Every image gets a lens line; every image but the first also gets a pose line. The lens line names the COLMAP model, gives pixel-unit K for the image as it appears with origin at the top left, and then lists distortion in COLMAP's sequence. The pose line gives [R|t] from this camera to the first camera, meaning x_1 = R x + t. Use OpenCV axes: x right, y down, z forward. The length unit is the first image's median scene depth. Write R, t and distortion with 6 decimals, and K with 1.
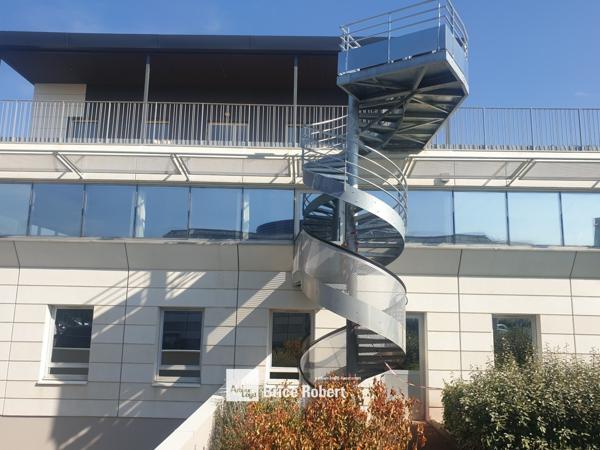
lens RADIAL K [[606.6, 0, 299.9], [0, 606.6, 225.5], [0, 0, 1]] dist [0.064056, 0.000000]
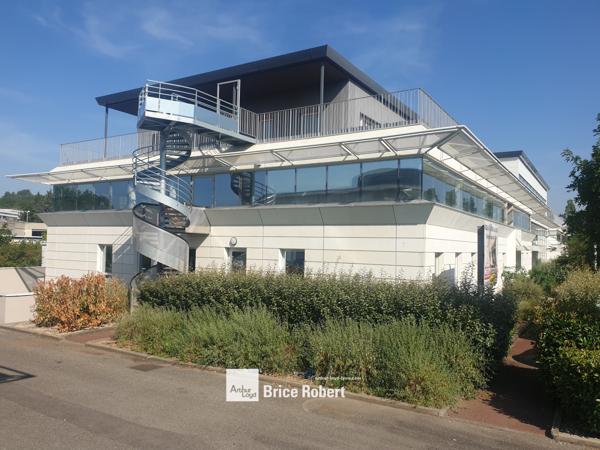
lens RADIAL K [[482.0, 0, 300.2], [0, 482.0, 225.3], [0, 0, 1]] dist [0.005101, 0.000486]
pose [[0.856890, -0.024109, -0.514935, 0.952176], [0.062366, 0.996417, 0.057132, 0.016847], [0.511712, -0.081070, 0.855323, -0.019842]]
